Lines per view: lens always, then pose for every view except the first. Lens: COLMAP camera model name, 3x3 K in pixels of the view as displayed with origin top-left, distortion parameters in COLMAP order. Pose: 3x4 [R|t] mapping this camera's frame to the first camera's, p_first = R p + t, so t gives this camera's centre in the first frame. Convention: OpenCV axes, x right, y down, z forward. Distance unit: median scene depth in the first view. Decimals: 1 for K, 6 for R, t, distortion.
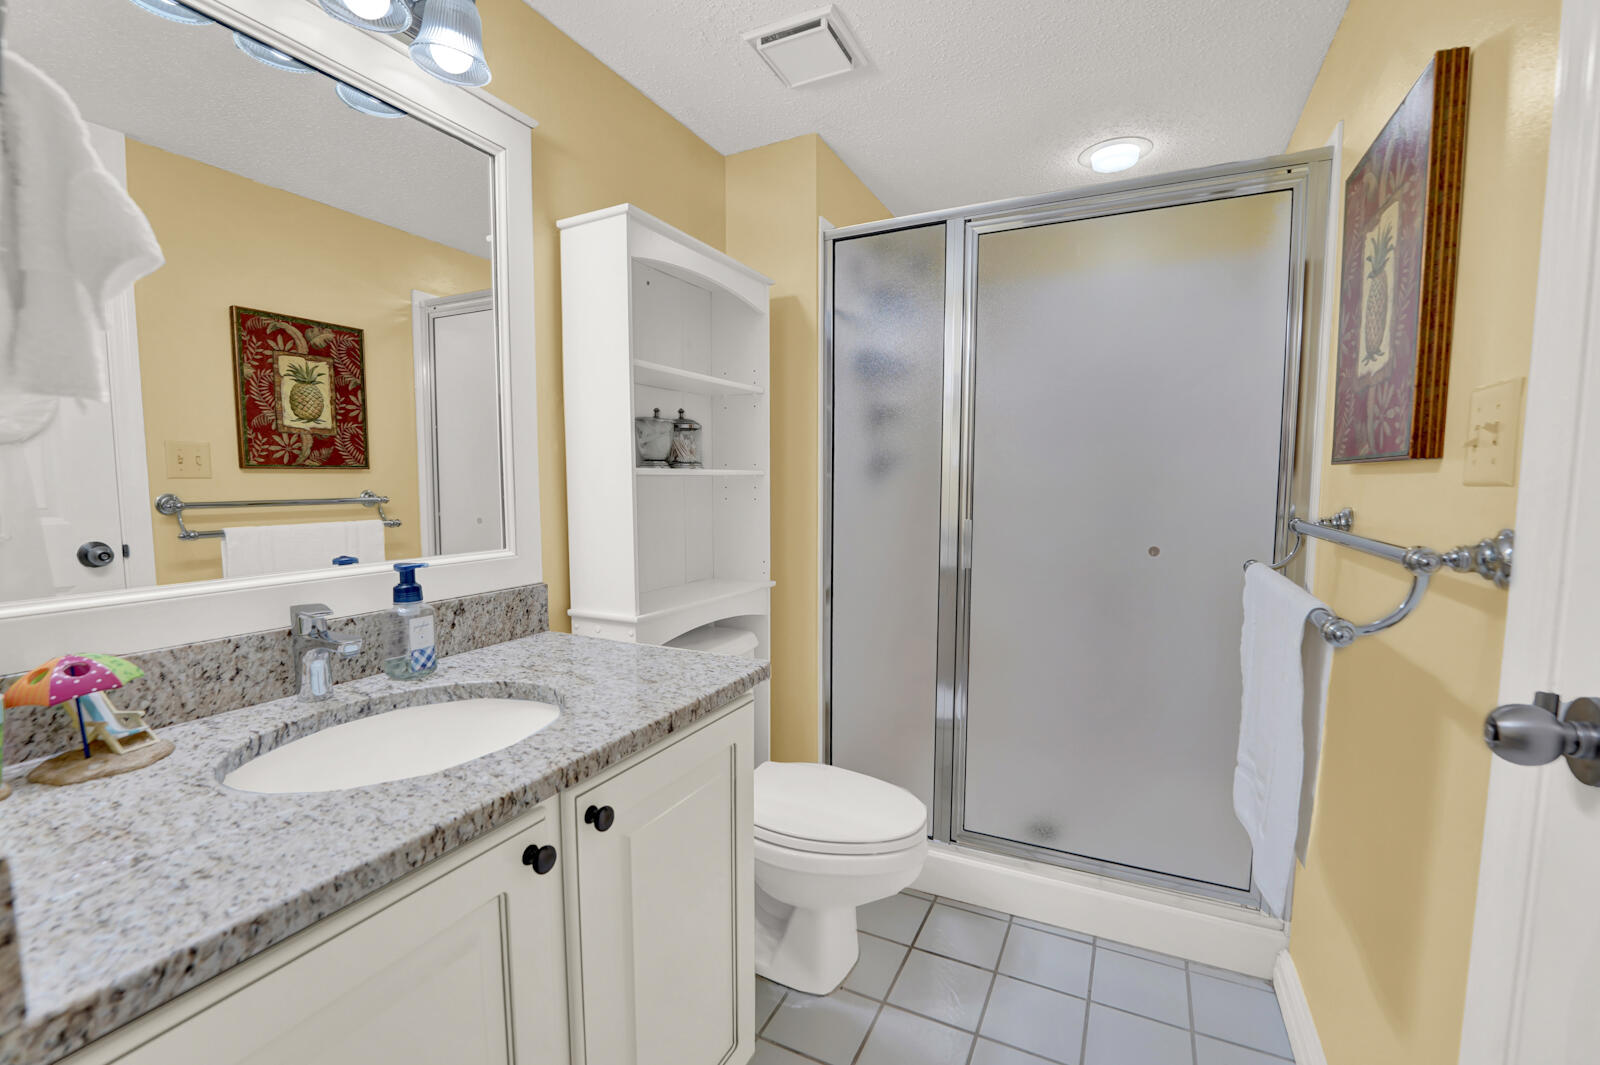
lens RADIAL K [[674.4, 0, 802.0], [0, 674.4, 534.8], [0, 0, 1]] dist [-0.020318, 0.000288]
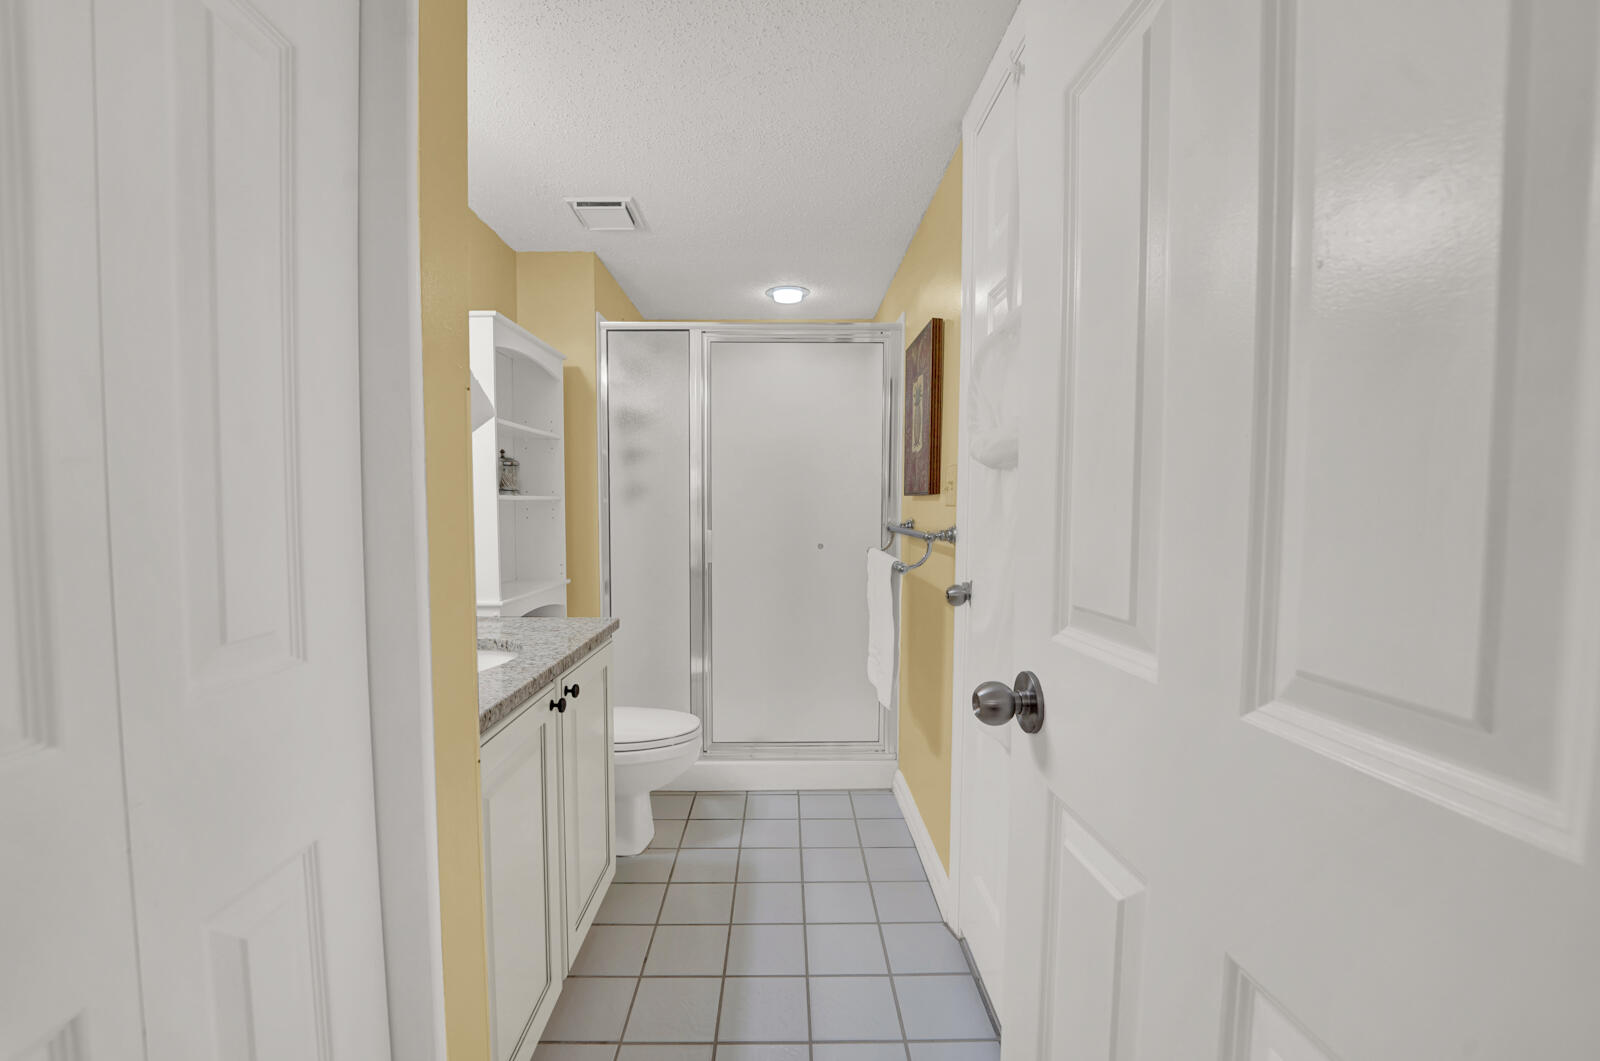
lens RADIAL K [[647.0, 0, 800.0], [0, 647.0, 530.5], [0, 0, 1]] dist [-0.027993, 0.000163]
pose [[0.885970, -0.018974, 0.463353, -0.302972], [0.035866, 0.998973, -0.027670, 0.032529], [-0.462353, 0.041133, 0.885742, -0.456792]]
